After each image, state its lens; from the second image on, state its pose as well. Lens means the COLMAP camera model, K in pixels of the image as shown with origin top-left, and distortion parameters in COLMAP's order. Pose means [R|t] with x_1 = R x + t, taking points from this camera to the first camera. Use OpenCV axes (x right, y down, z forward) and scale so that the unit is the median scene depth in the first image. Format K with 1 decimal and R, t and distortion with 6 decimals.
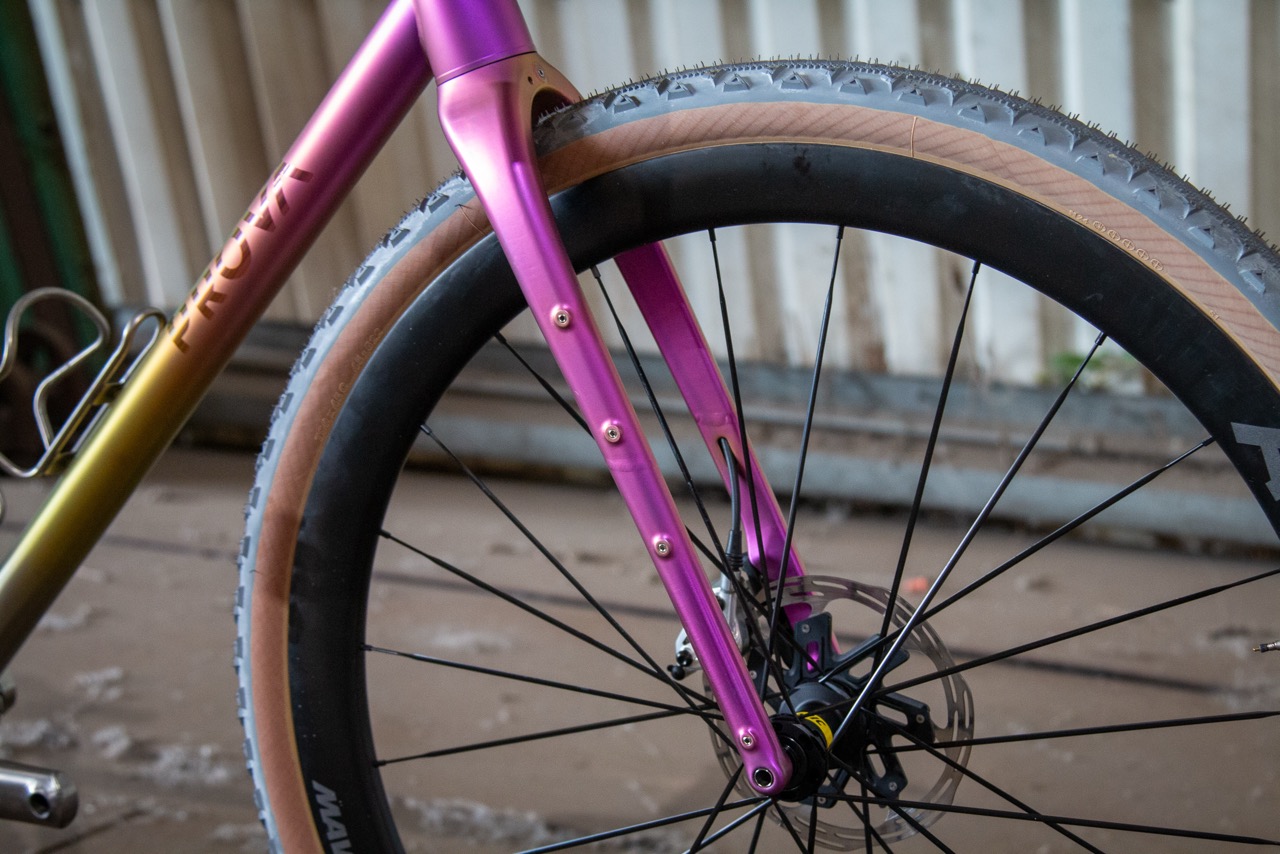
lens RADIAL K [[2435.7, 0, 640.0], [0, 2435.7, 427.0], [0, 0, 1]] dist [0.028846, 0.202285]
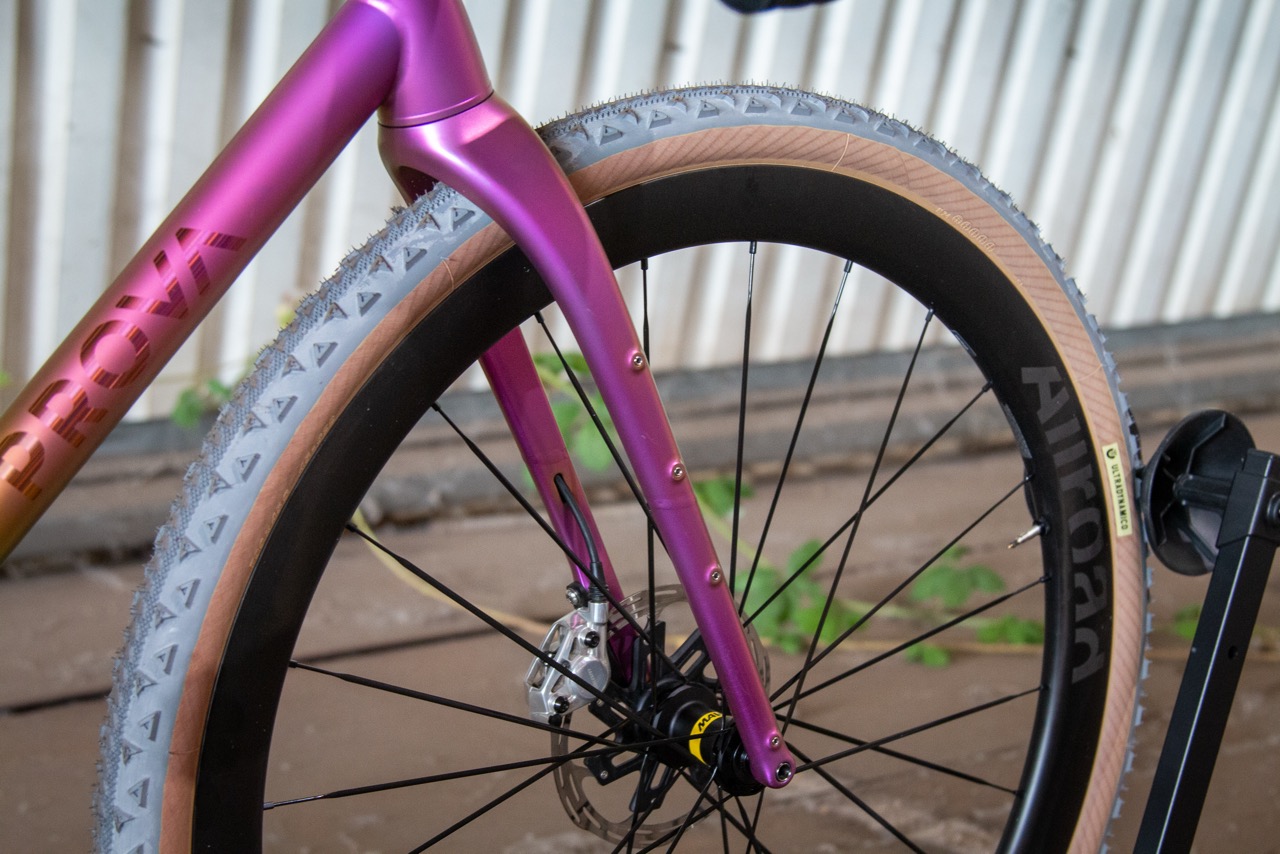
lens RADIAL K [[2172.2, 0, 640.0], [0, 2172.2, 427.0], [0, 0, 1]] dist [0.005203, 0.004780]
pose [[0.470399, -0.153317, 0.869033, -0.787402], [0.150703, 0.984282, 0.092076, -0.099453], [-0.869490, 0.087654, 0.486110, 0.603614]]
